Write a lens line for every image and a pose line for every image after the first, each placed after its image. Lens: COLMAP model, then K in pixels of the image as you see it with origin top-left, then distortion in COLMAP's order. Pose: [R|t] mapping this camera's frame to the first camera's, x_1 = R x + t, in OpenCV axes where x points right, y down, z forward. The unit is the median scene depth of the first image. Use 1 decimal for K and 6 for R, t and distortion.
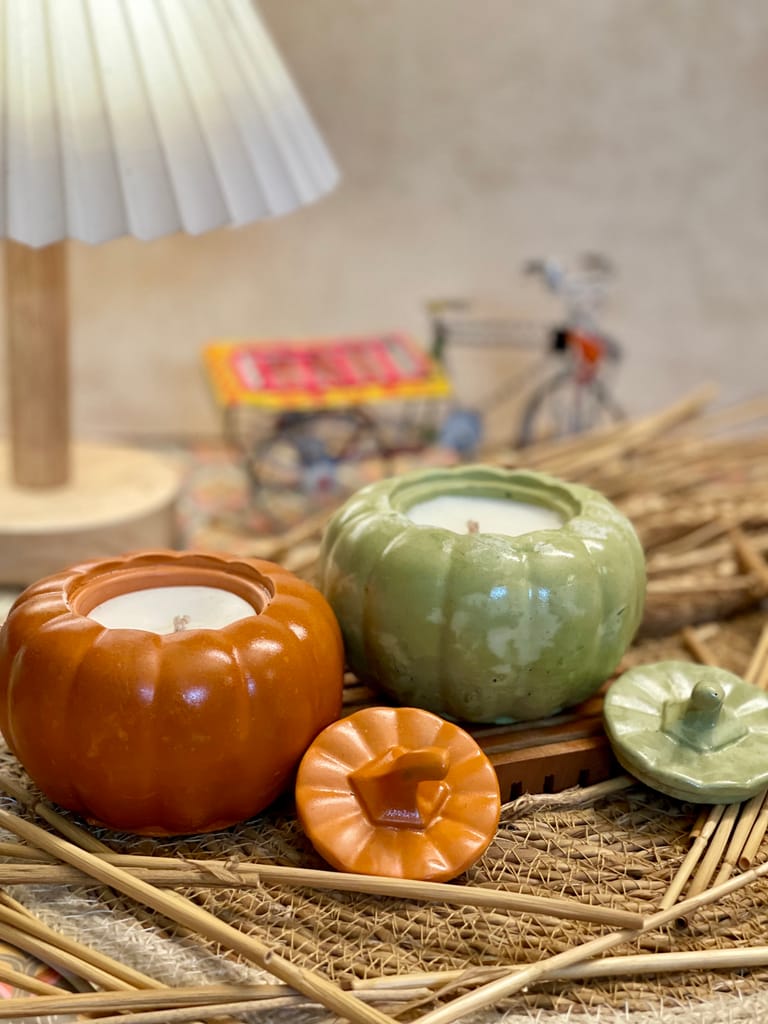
lens RADIAL K [[1956.8, 0, 391.8], [0, 1956.8, 531.1], [0, 0, 1]] dist [0.065198, 0.000000]
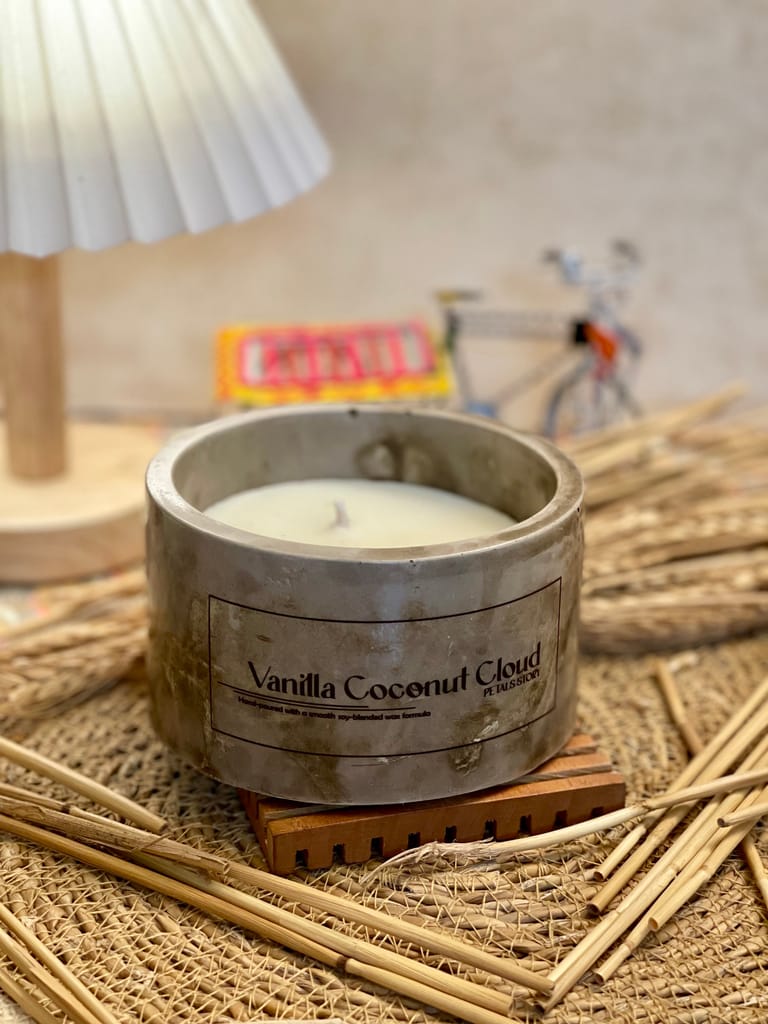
lens RADIAL K [[1956.8, 0, 390.4], [0, 1956.8, 508.9], [0, 0, 1]] dist [0.065198, 0.000000]
pose [[0.991266, 0.031388, -0.128091, 0.173661], [-0.024152, 0.998044, 0.057656, -0.092914], [0.129650, -0.054059, 0.990085, 0.052931]]
